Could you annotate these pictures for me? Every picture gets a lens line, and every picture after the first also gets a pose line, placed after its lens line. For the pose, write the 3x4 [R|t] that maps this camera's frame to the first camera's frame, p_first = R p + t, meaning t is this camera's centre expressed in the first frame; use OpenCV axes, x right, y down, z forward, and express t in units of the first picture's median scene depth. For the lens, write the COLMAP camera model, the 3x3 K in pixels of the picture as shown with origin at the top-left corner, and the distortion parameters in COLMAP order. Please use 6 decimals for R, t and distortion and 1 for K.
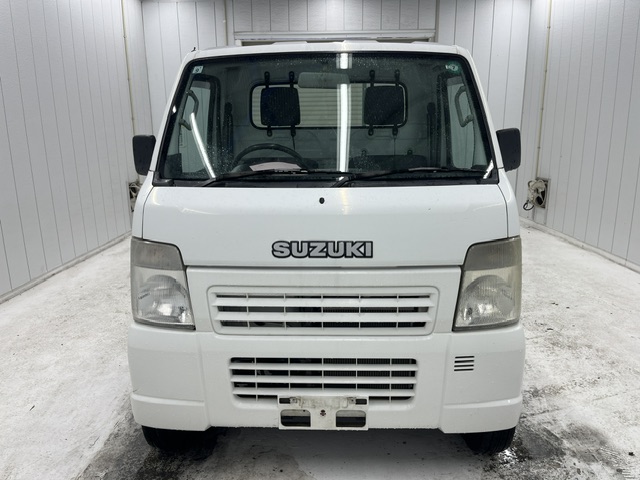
lens RADIAL K [[487.0, 0, 319.2], [0, 487.0, 244.8], [0, 0, 1]] dist [0.051161, -0.076613]
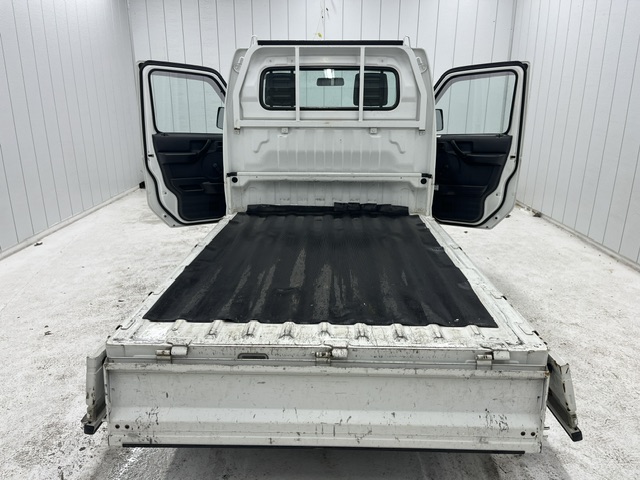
lens RADIAL K [[486.8, 0, 320.0], [0, 486.8, 240.0], [0, 0, 1]] dist [0.052859, -0.078778]
pose [[-0.999918, 0.009318, -0.008835, 0.056553], [0.003753, 0.870054, 0.492943, -0.552166], [0.012280, 0.492869, -0.870017, 2.213280]]
